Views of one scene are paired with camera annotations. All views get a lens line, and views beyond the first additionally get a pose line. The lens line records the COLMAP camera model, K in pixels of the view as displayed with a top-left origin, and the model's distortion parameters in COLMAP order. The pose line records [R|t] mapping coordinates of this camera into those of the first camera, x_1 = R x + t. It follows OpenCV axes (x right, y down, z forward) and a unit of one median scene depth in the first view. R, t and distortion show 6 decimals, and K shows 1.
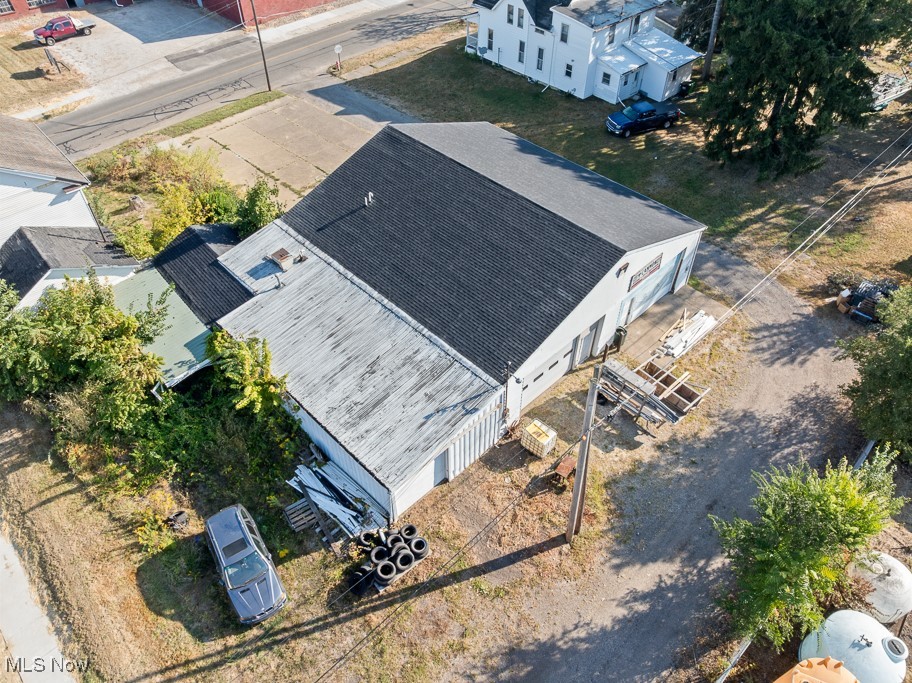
lens RADIAL K [[643.6, 0, 455.6], [0, 643.6, 338.1], [0, 0, 1]] dist [-0.058733, 0.034169]
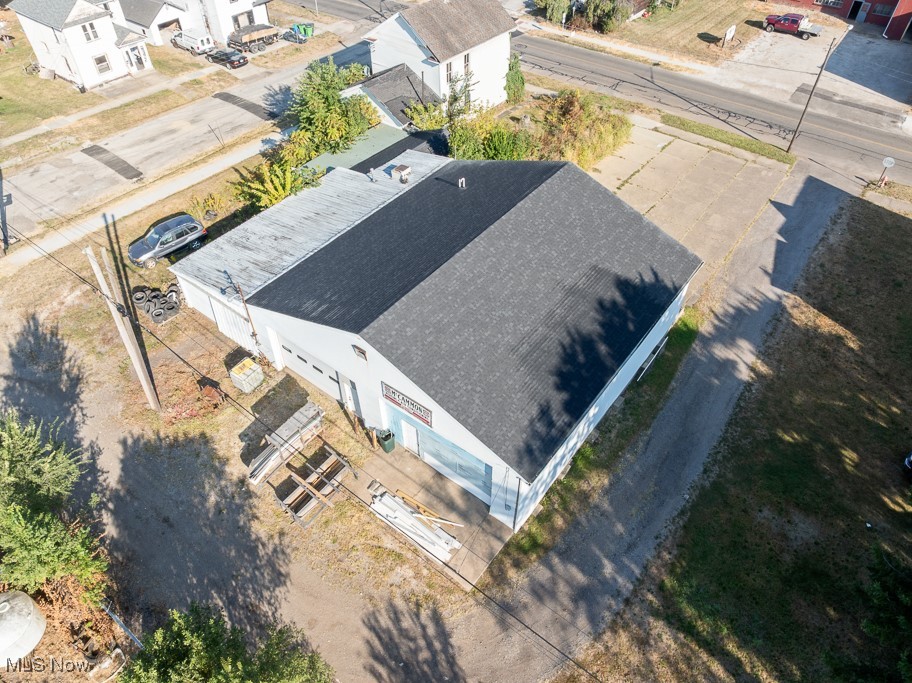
lens RADIAL K [[643.6, 0, 455.6], [0, 643.6, 338.1], [0, 0, 1]] dist [-0.058733, 0.034169]
pose [[0.145072, 0.702349, -0.696893, 0.791217], [-0.706396, 0.566703, 0.424090, -0.524987], [0.692790, 0.430759, 0.578350, 0.512106]]
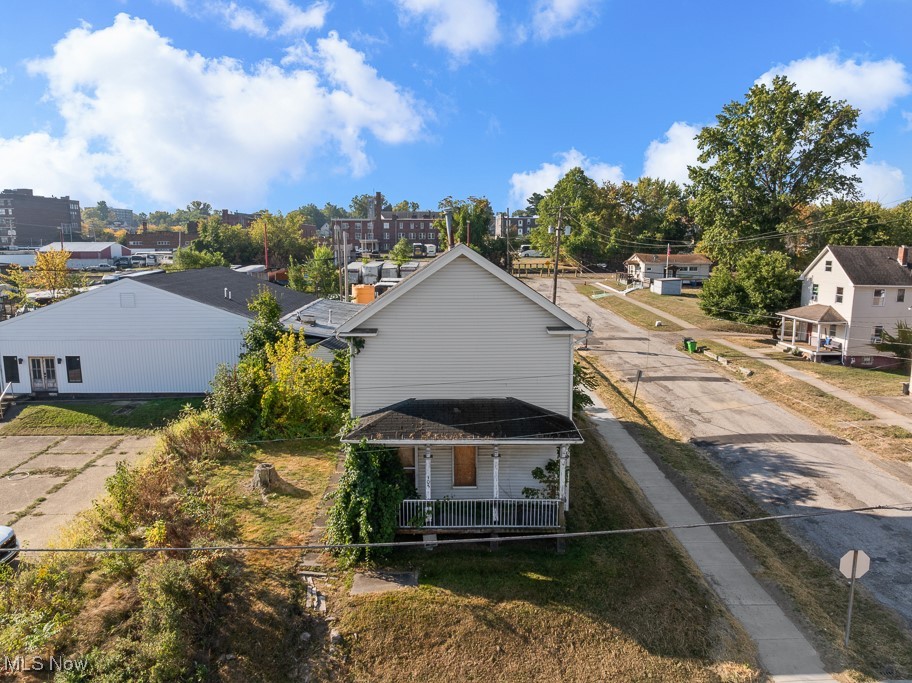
lens RADIAL K [[643.6, 0, 455.6], [0, 643.6, 338.1], [0, 0, 1]] dist [-0.058733, 0.034169]
pose [[-0.734700, -0.103242, 0.670491, -1.287248], [0.484055, 0.612680, 0.624751, -0.723541], [-0.475297, 0.783559, -0.400161, 1.376003]]
